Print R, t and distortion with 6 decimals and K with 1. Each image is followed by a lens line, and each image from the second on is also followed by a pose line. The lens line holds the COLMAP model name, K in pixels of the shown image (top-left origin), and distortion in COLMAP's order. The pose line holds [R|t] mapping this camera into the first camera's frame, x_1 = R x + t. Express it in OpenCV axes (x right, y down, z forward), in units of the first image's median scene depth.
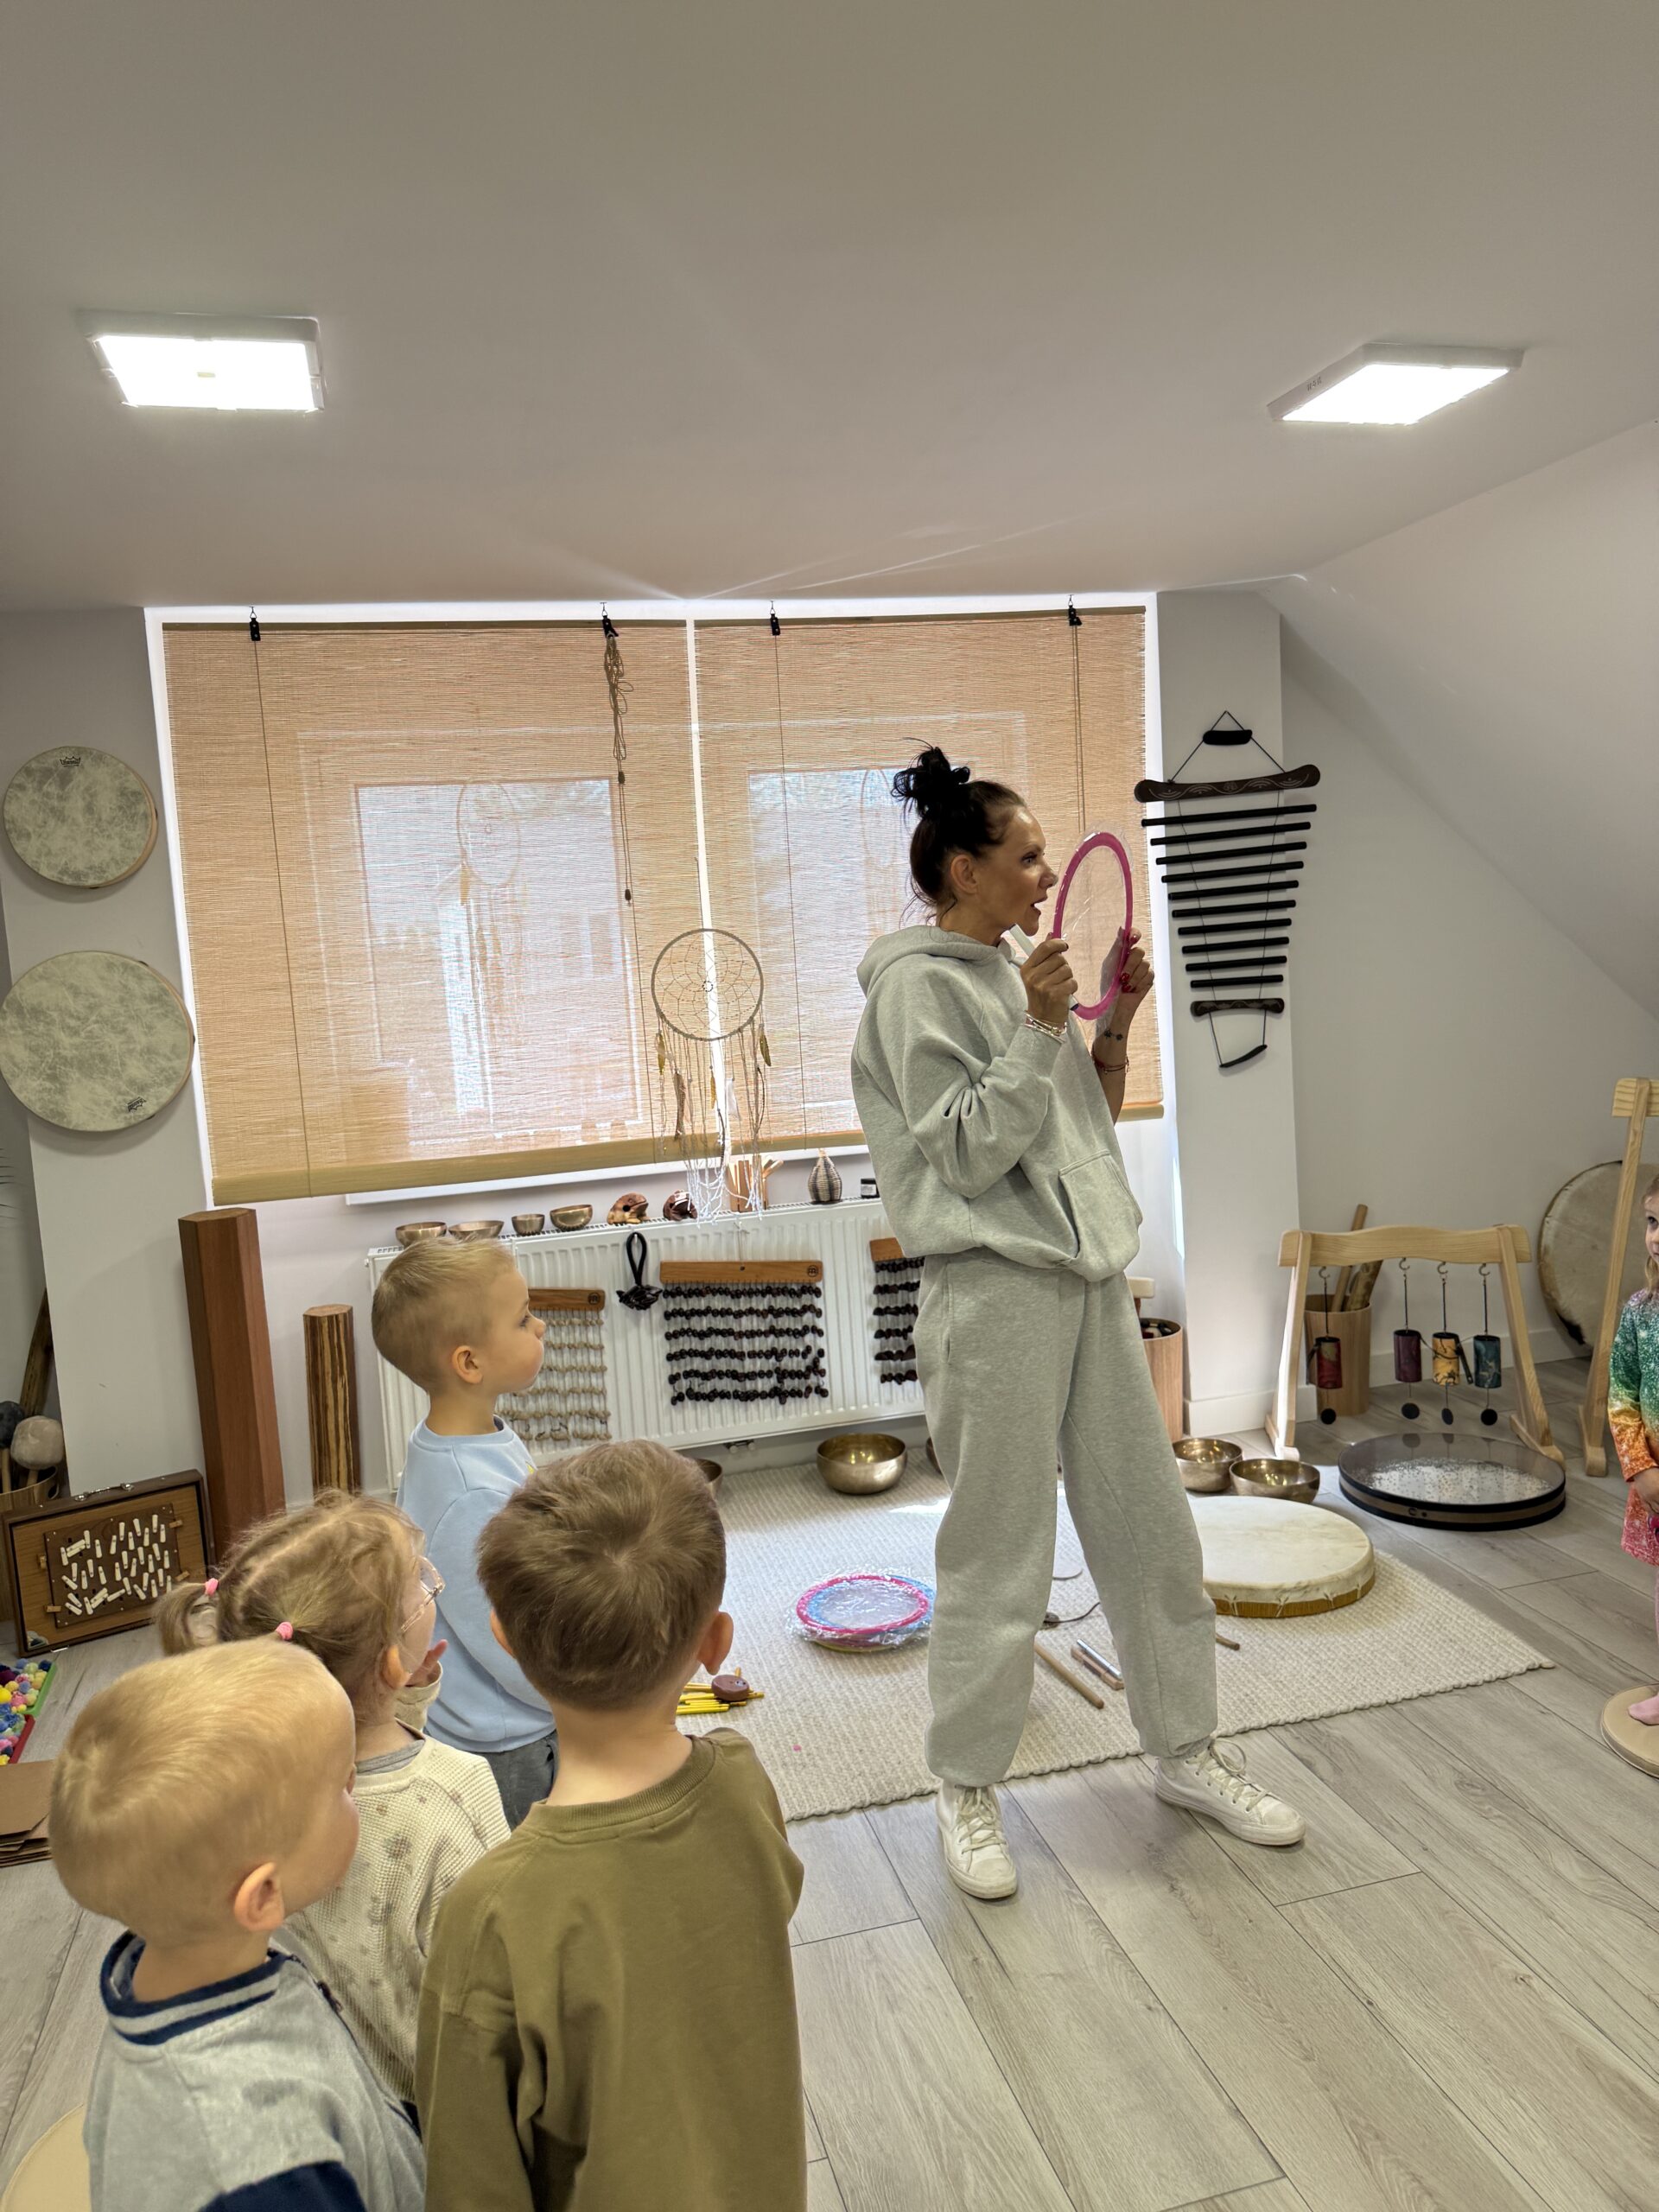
lens RADIAL K [[1575.2, 0, 834.4], [0, 1575.2, 1119.2], [0, 0, 1]] dist [0.053630, -0.076292]
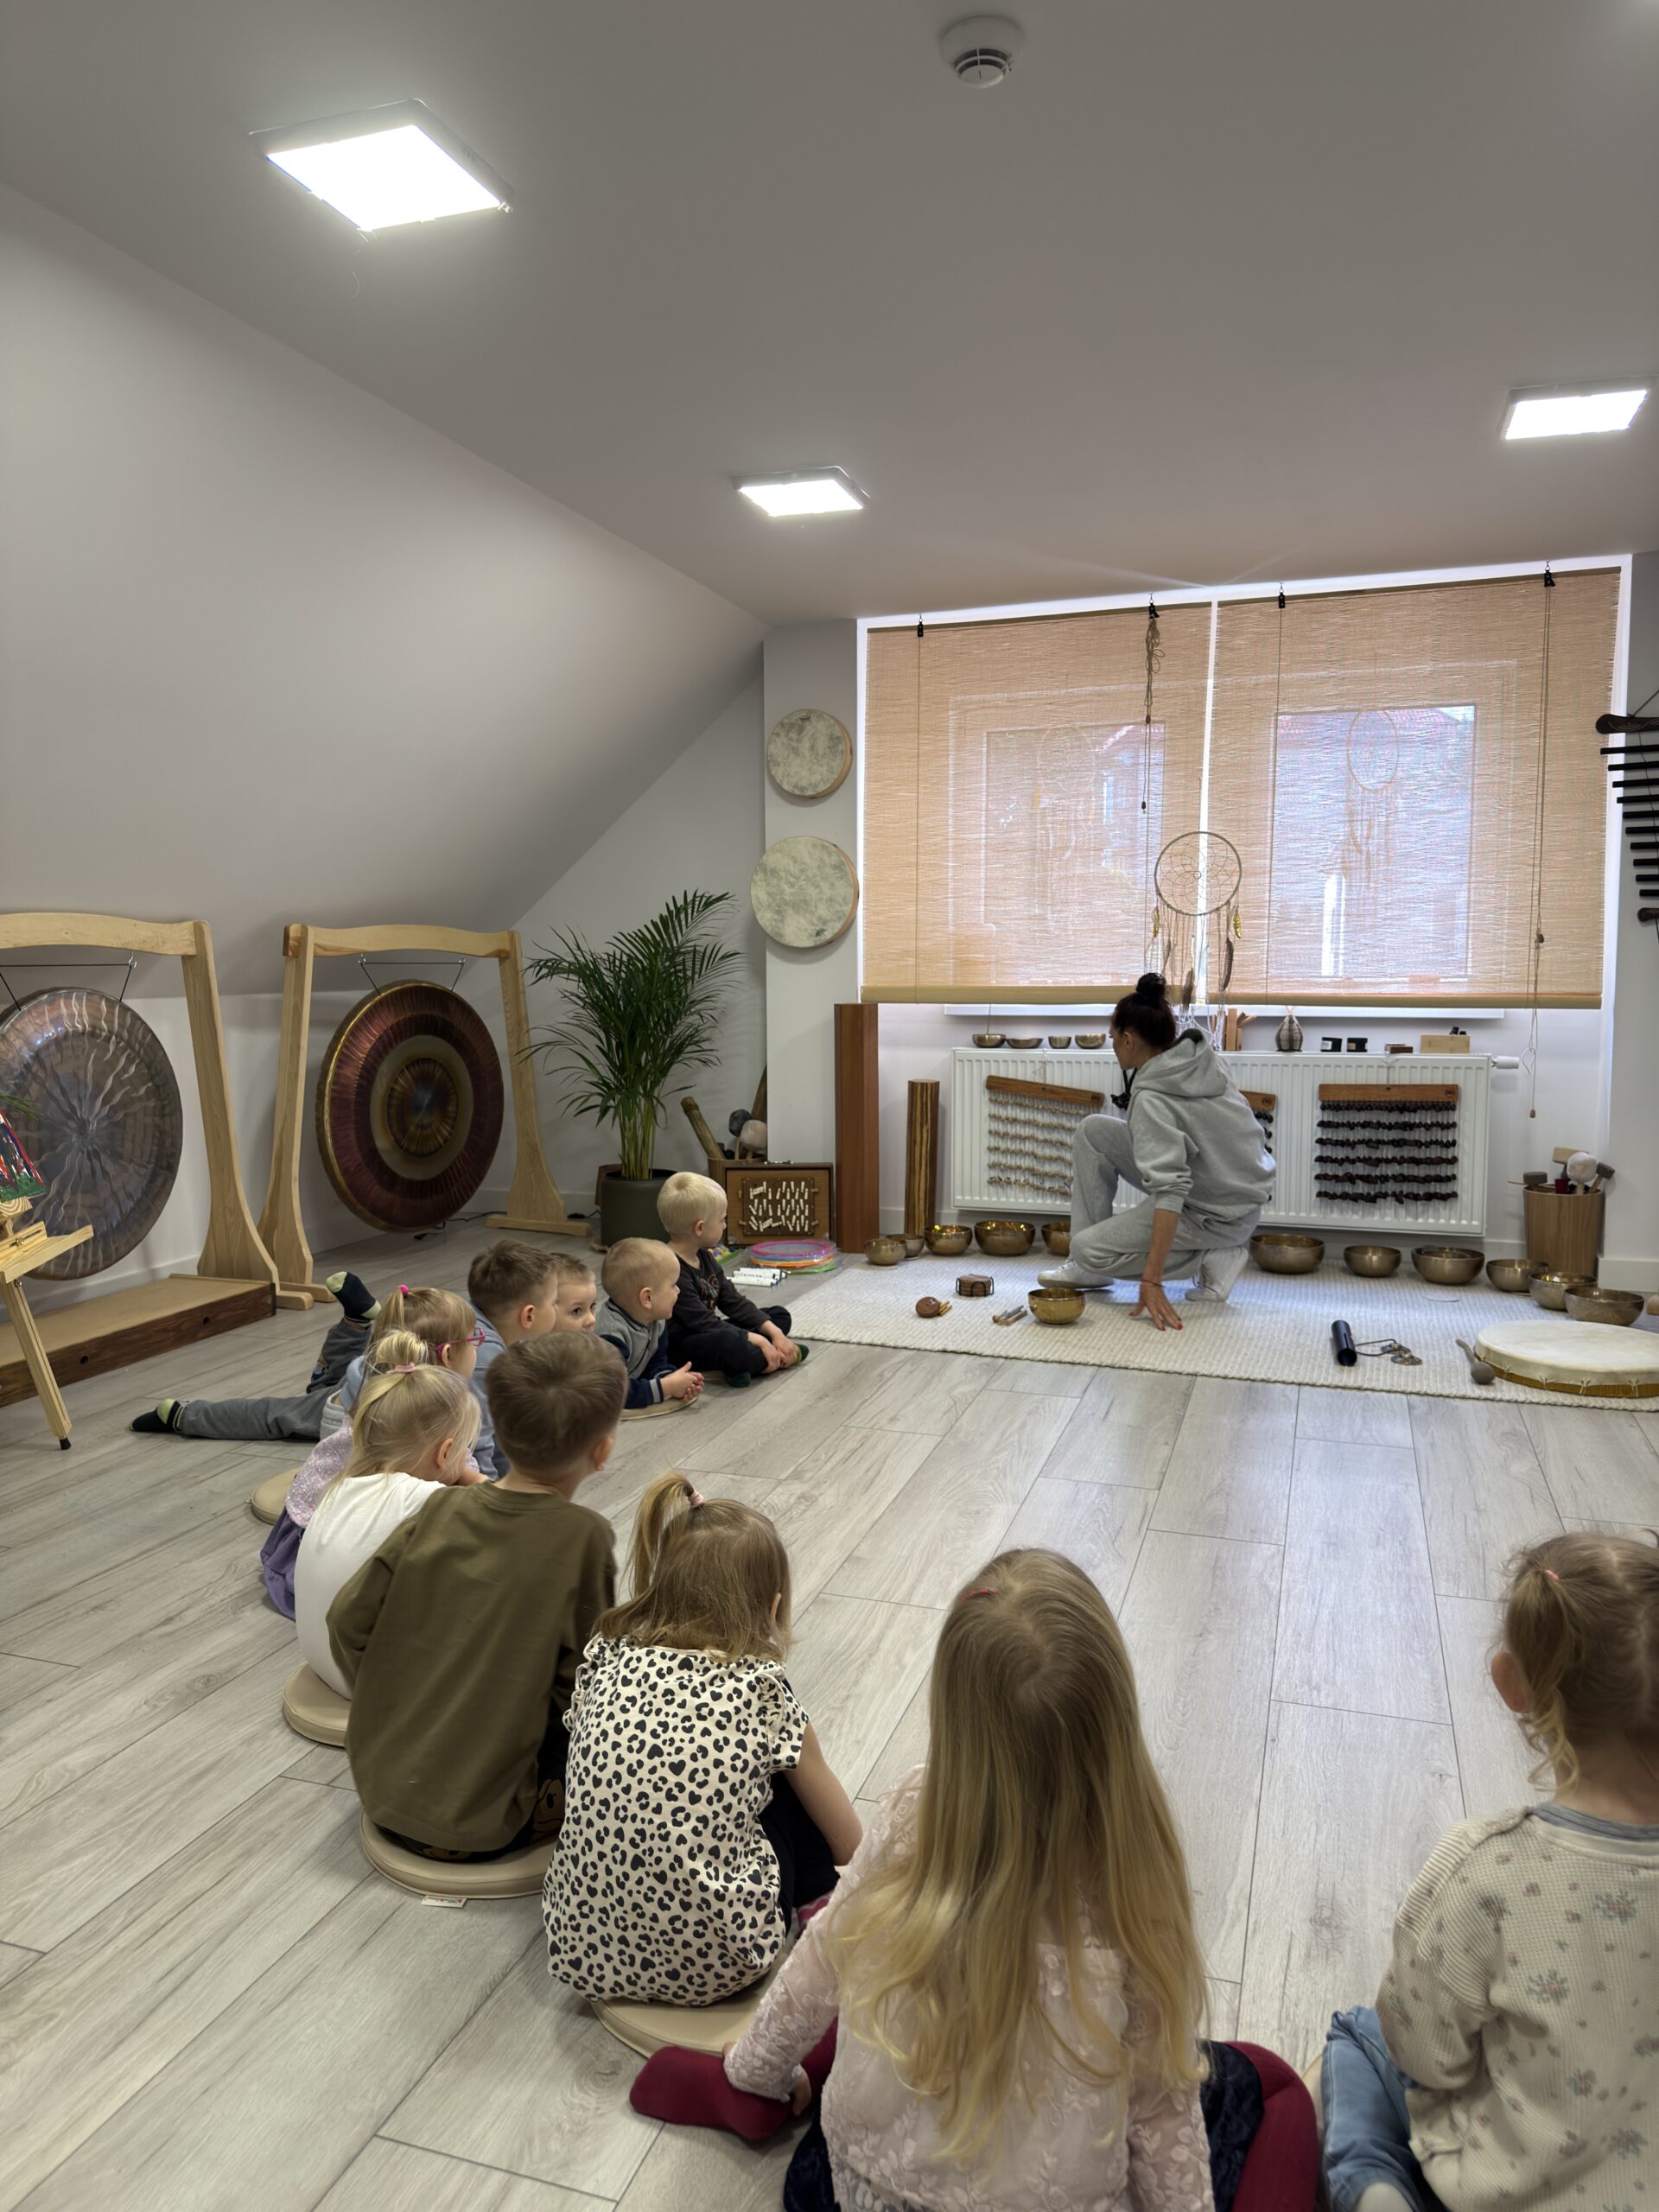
lens RADIAL K [[1575.2, 0, 805.1], [0, 1575.2, 1144.5], [0, 0, 1]] dist [0.053630, -0.076292]
pose [[0.828026, 0.124692, -0.546649, 0.433925], [-0.109316, 0.992150, 0.060728, 0.104860], [0.549931, 0.009473, 0.835157, -0.334714]]
